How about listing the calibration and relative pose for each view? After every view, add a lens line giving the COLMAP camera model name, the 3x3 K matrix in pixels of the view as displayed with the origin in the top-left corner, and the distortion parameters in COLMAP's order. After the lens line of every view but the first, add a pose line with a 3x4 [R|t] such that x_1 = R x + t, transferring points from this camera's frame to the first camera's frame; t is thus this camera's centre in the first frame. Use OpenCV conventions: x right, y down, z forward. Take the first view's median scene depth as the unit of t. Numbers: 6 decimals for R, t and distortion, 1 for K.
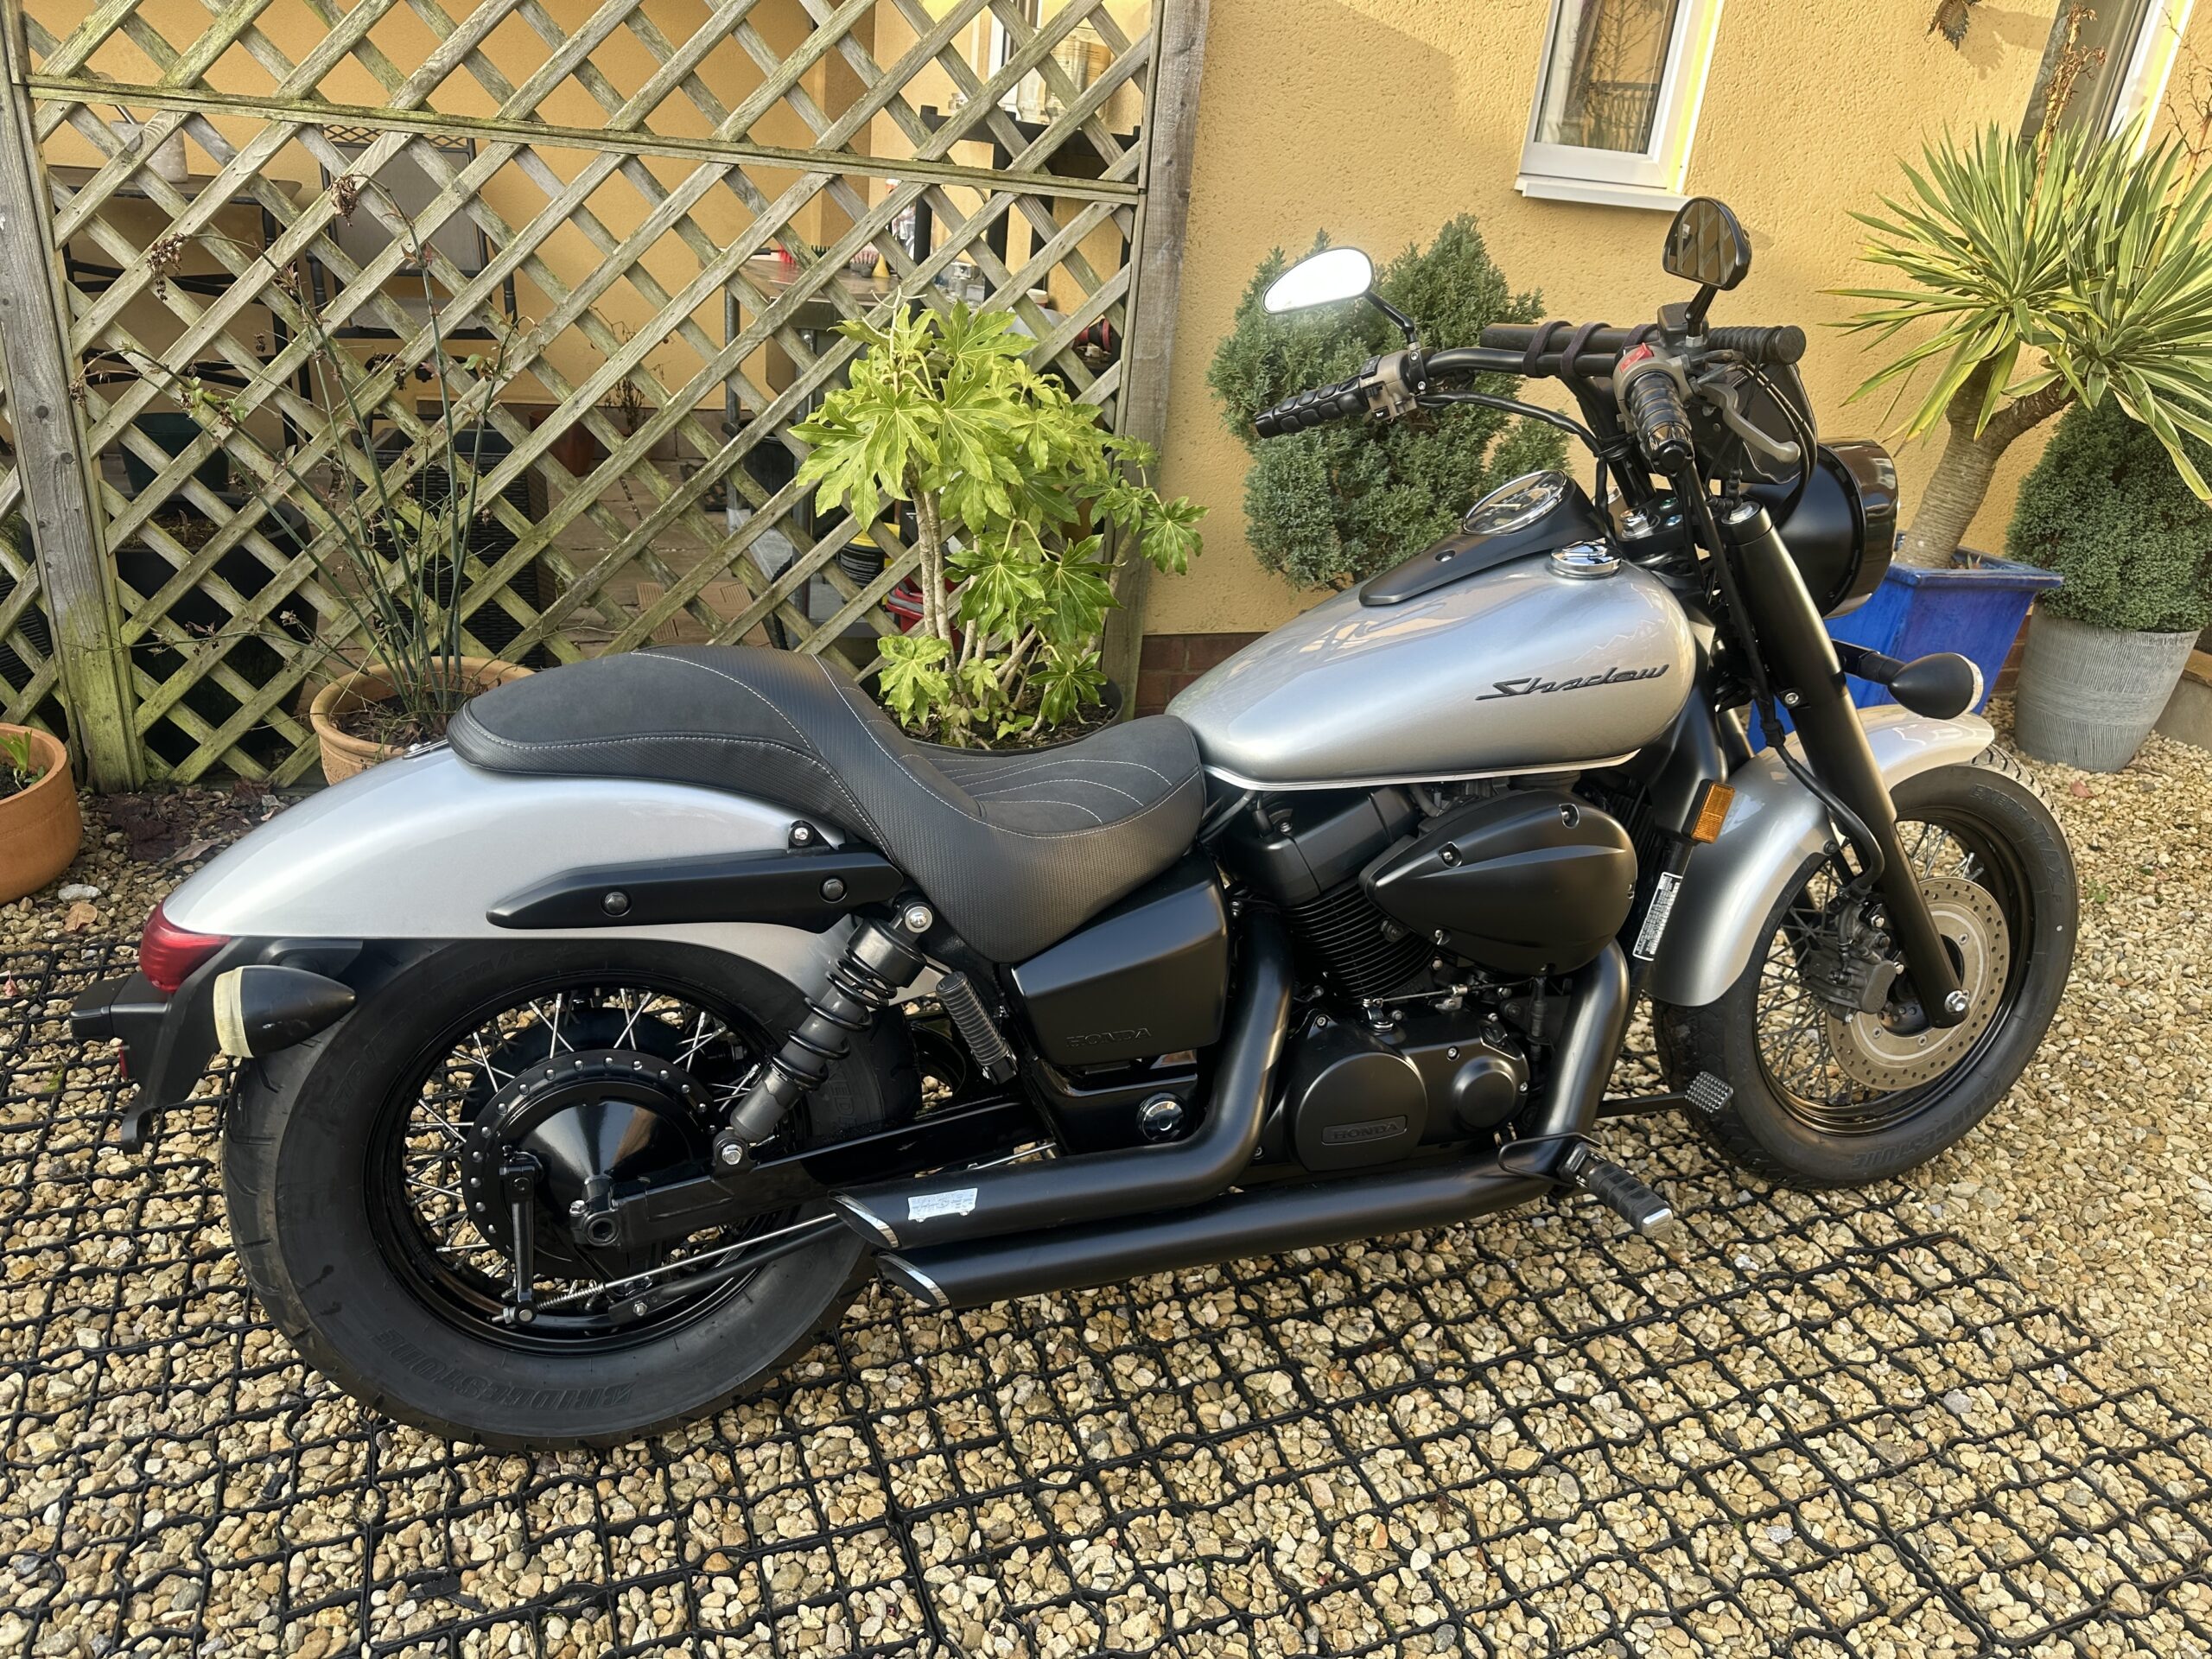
lens RADIAL K [[1568.7, 0, 1087.1], [0, 1568.7, 819.8], [0, 0, 1]] dist [0.003350, -0.008304]
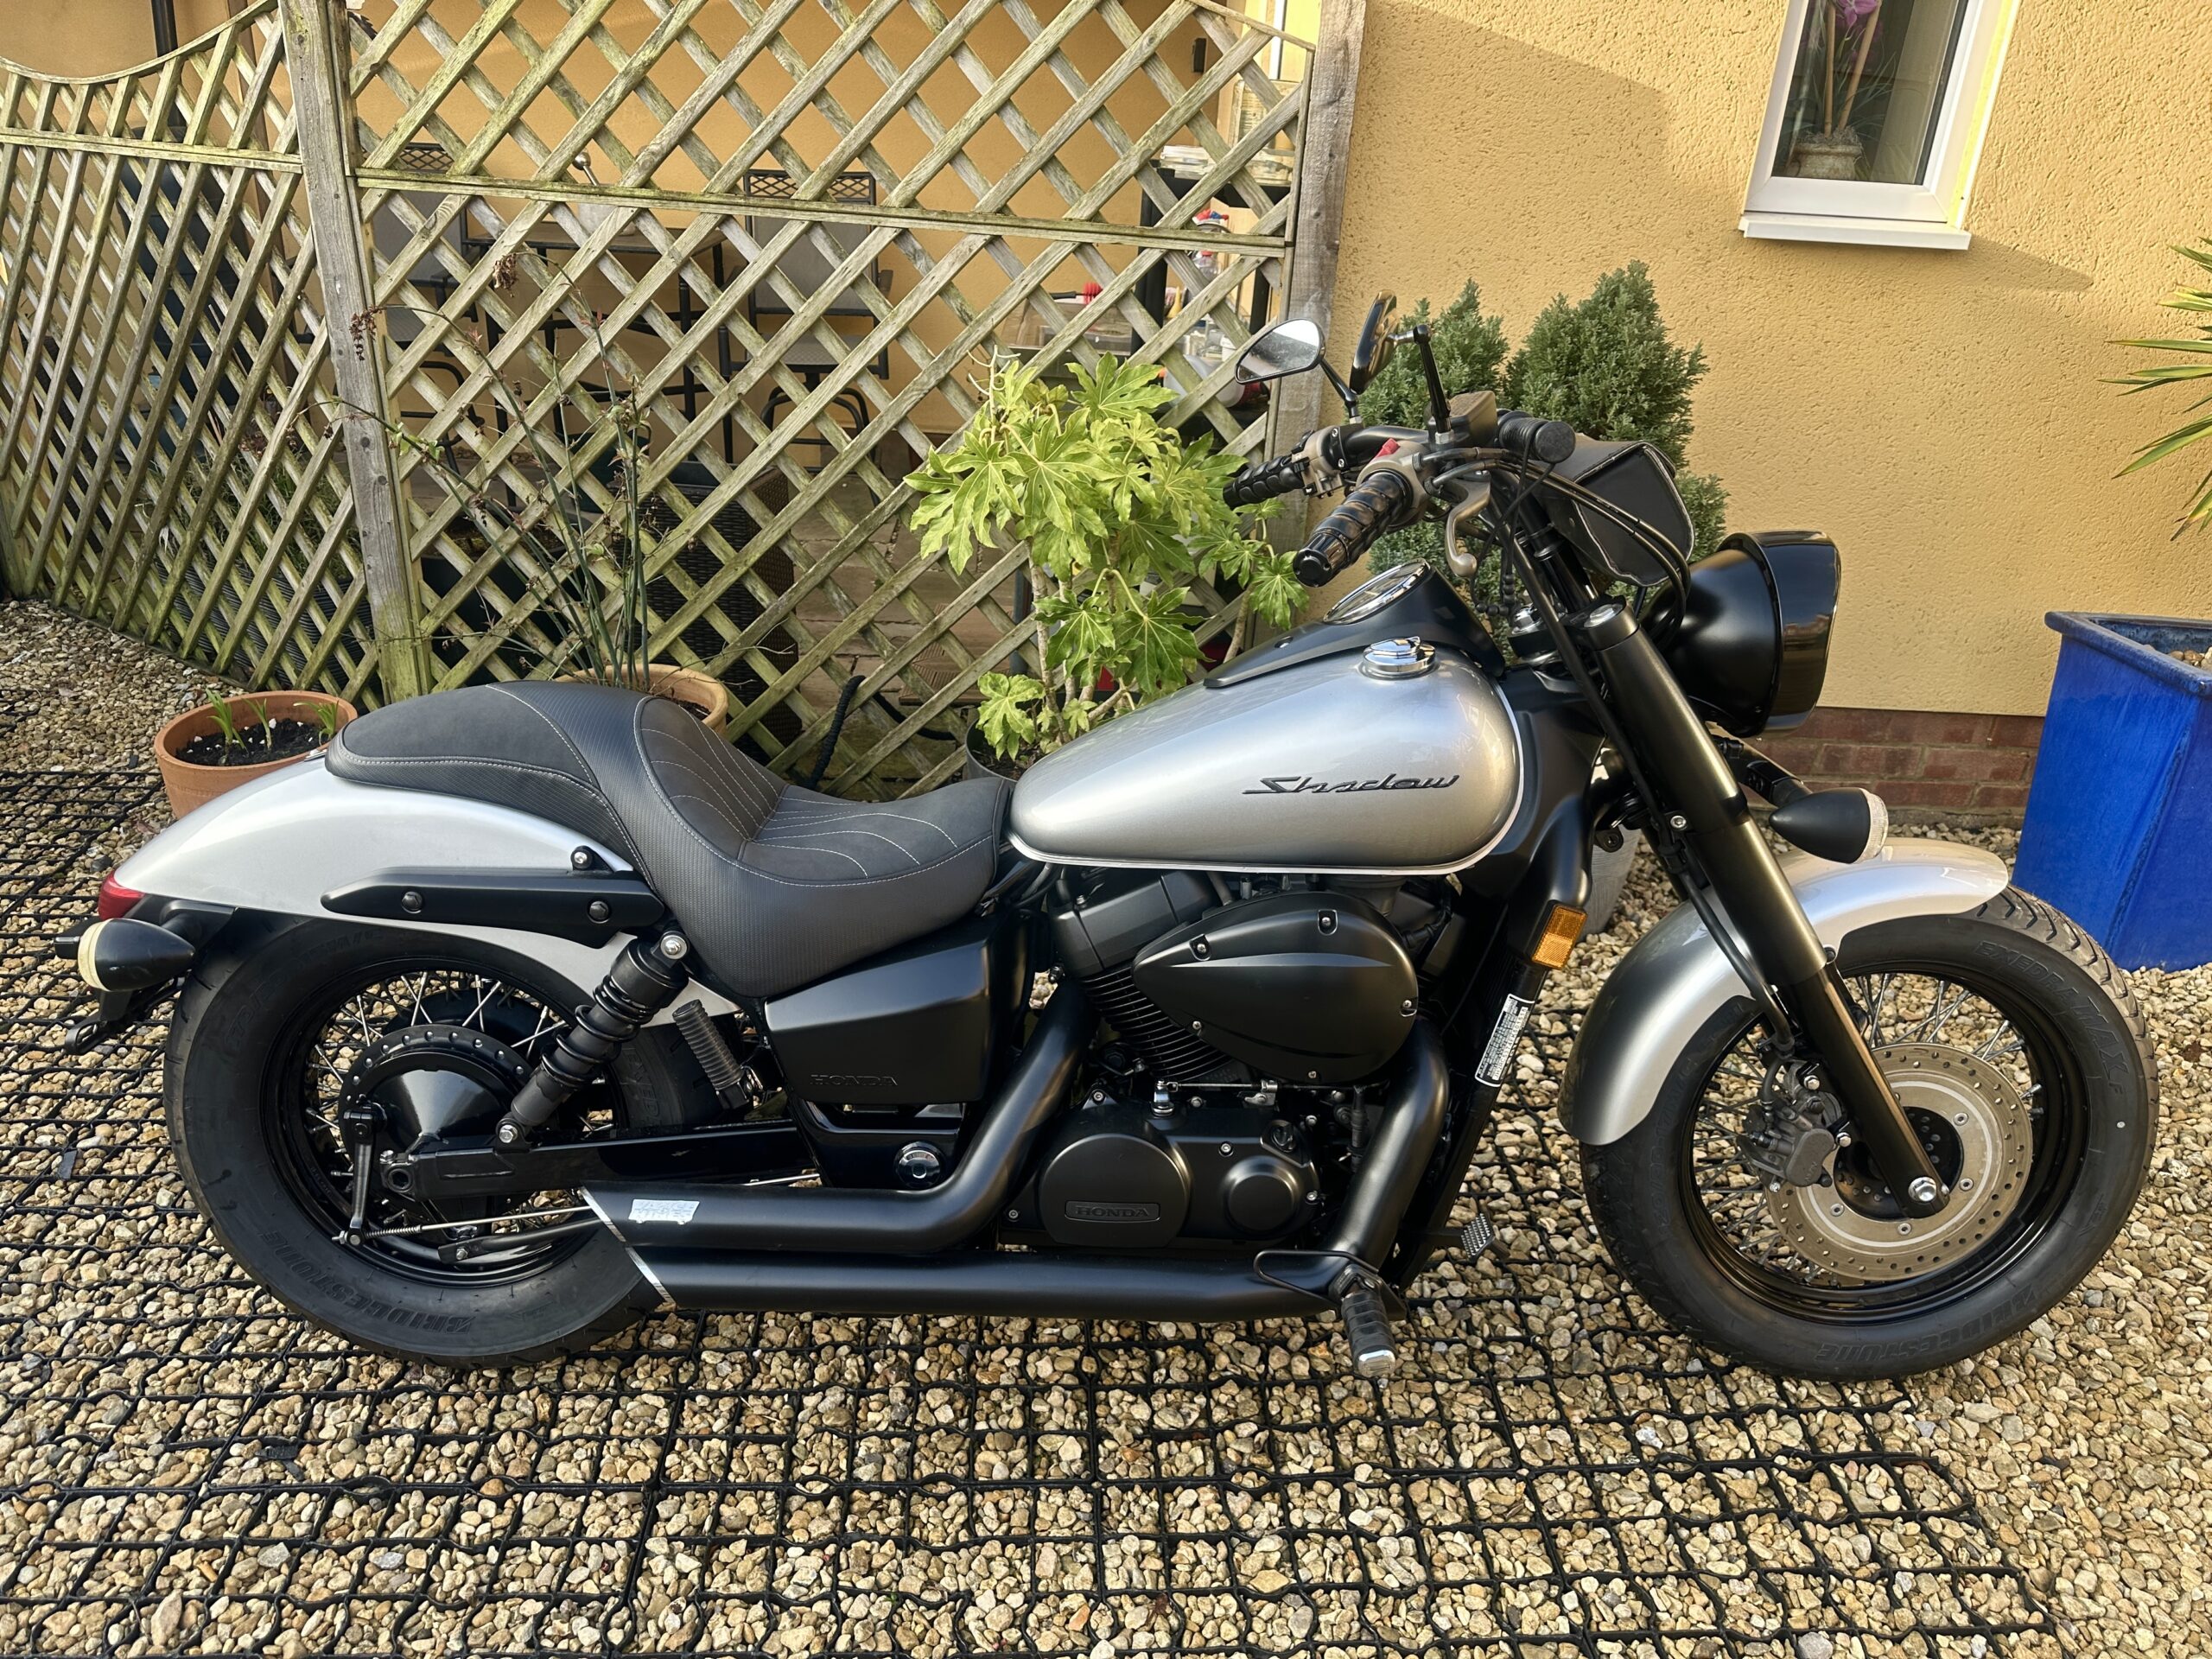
lens RADIAL K [[1568.7, 0, 1087.1], [0, 1568.7, 819.8], [0, 0, 1]] dist [0.003350, -0.008304]
pose [[0.943880, 0.098096, -0.315386, 0.428537], [-0.100449, 0.994903, 0.008829, -0.054443], [0.314644, 0.023347, 0.948922, 0.040286]]
